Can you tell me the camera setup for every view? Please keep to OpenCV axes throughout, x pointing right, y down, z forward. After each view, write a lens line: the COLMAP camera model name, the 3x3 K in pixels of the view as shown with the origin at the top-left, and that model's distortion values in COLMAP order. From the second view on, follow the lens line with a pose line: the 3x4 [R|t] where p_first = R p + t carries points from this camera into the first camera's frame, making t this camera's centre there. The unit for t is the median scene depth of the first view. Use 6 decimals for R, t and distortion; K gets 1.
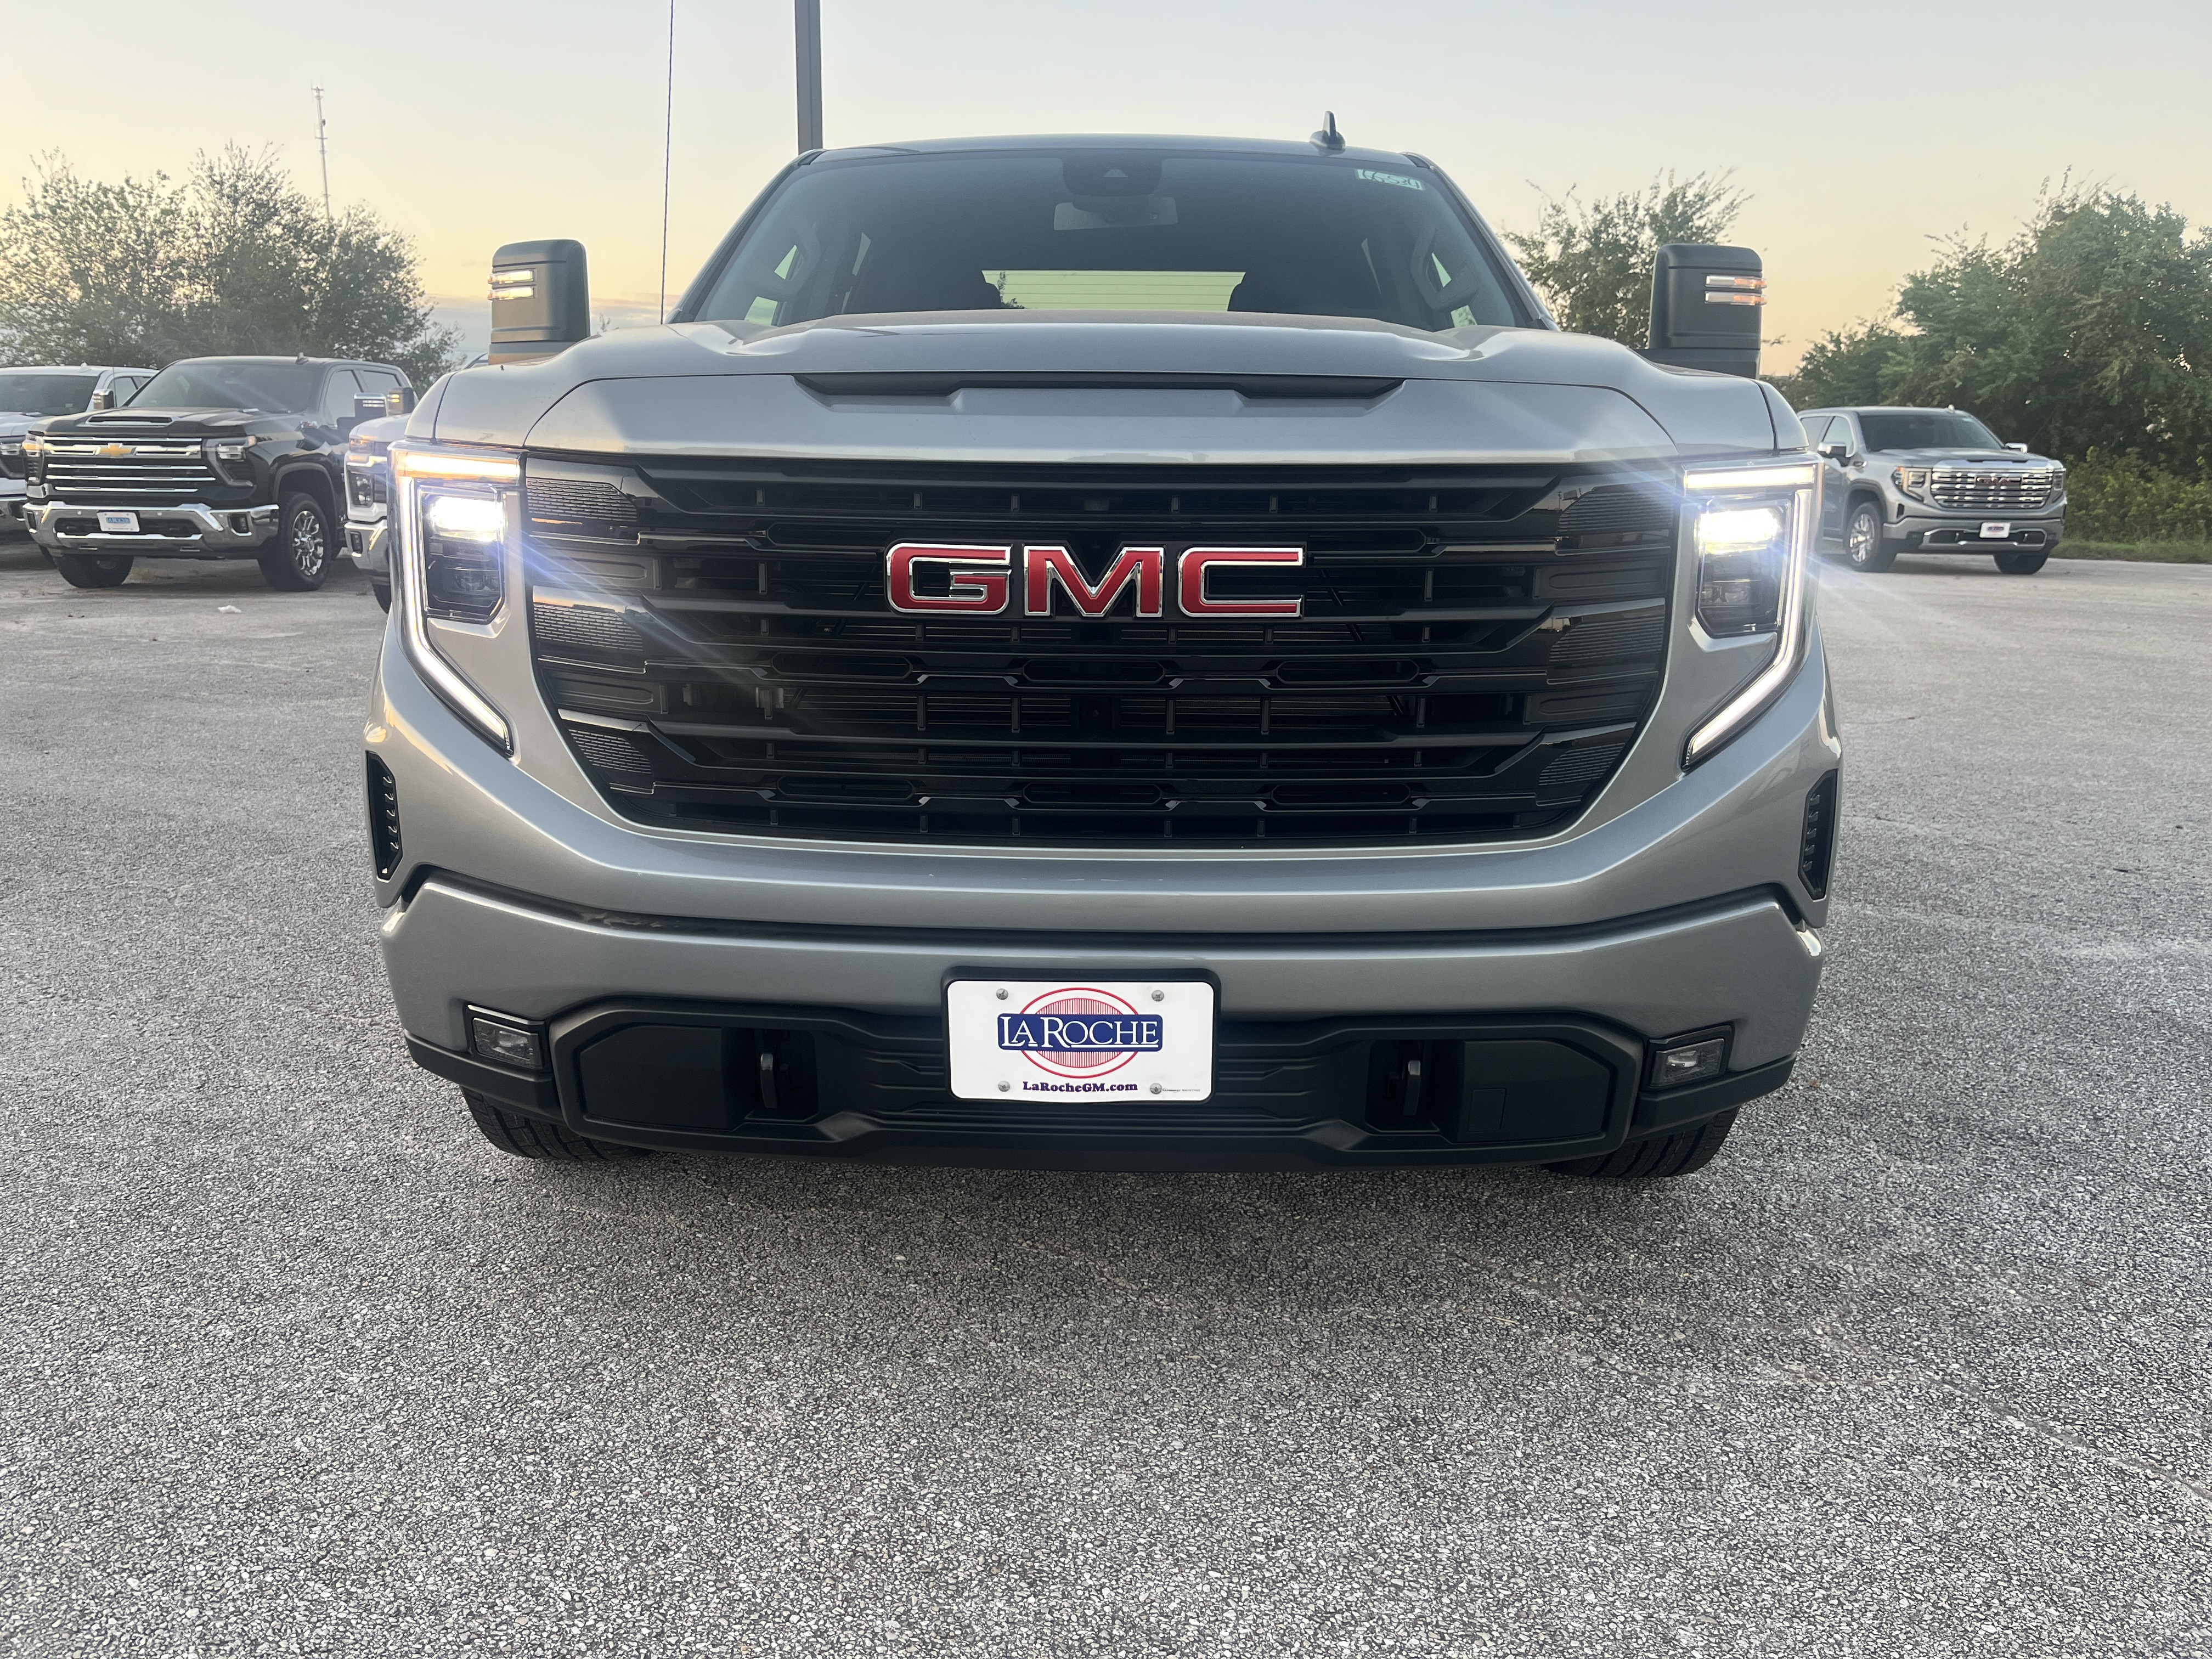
lens RADIAL K [[1681.1, 0, 1100.8], [0, 1681.1, 818.7], [0, 0, 1]] dist [0.079851, -0.113731]
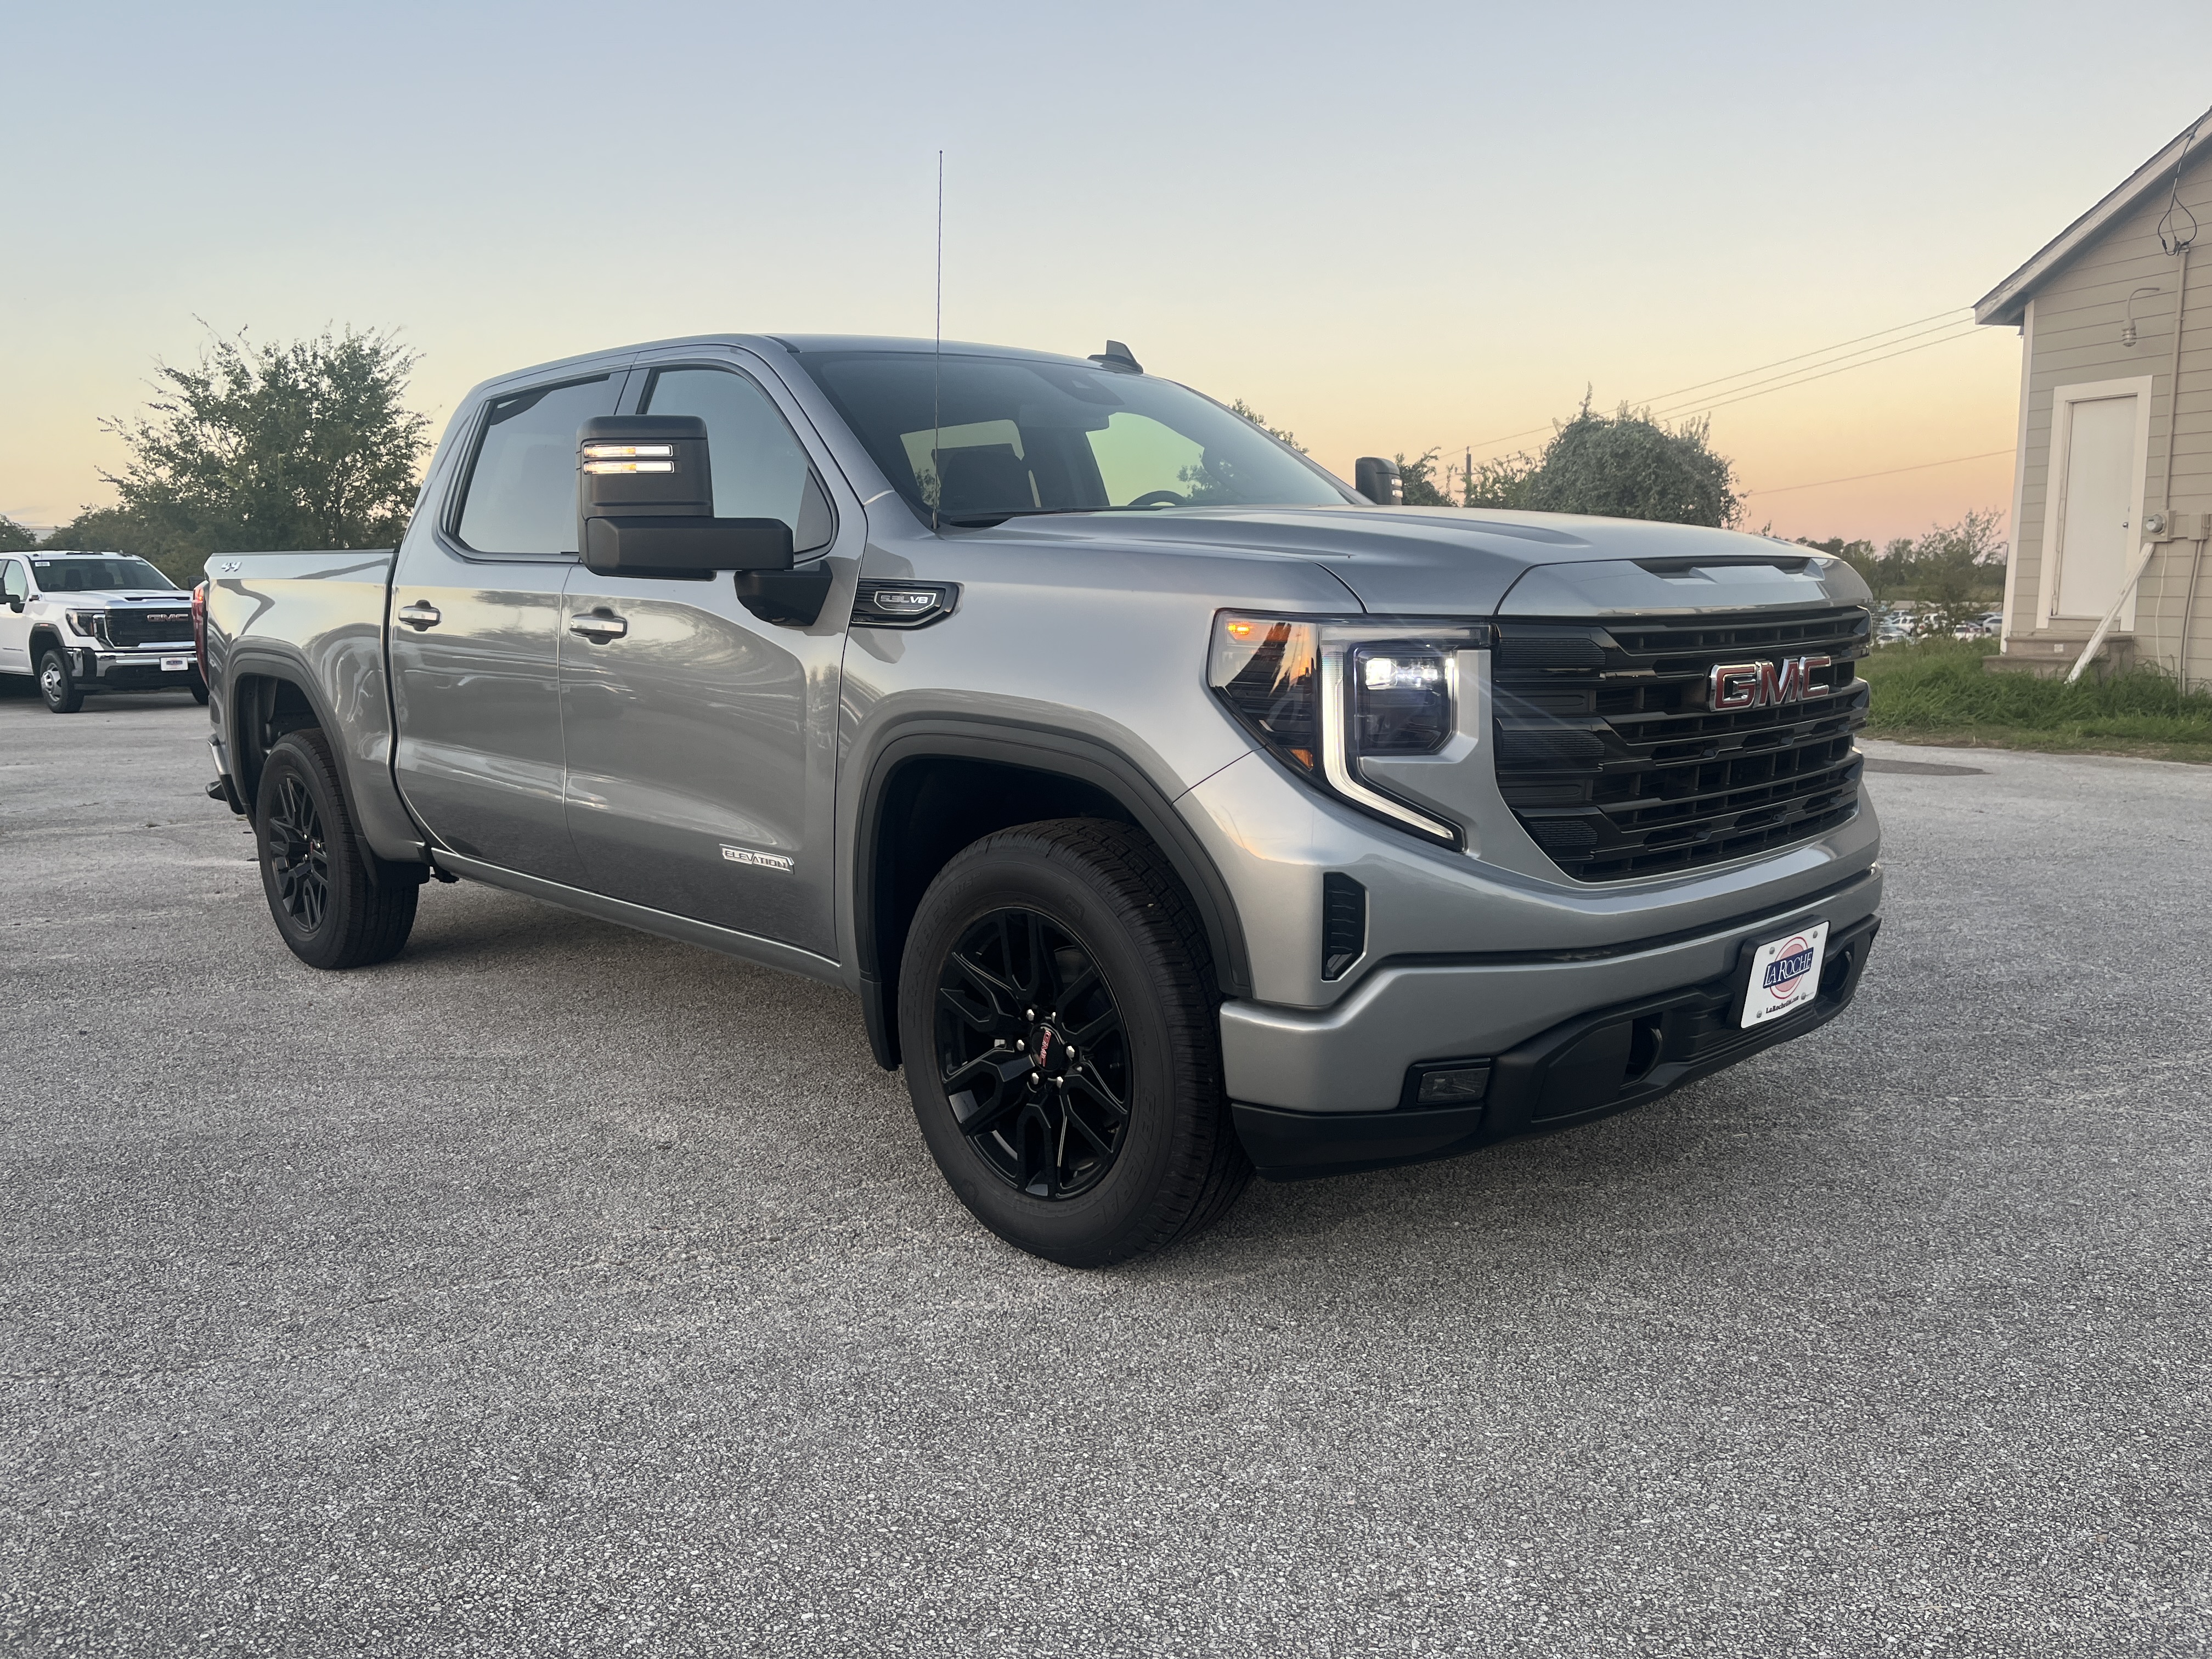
lens RADIAL K [[1697.7, 0, 1036.8], [0, 1697.7, 793.3], [0, 0, 1]] dist [0.082964, -0.104645]
pose [[0.709002, -0.107839, 0.696913, -1.281506], [0.173418, 0.984554, -0.024078, -0.092157], [-0.683551, 0.137929, 0.716752, 0.247135]]
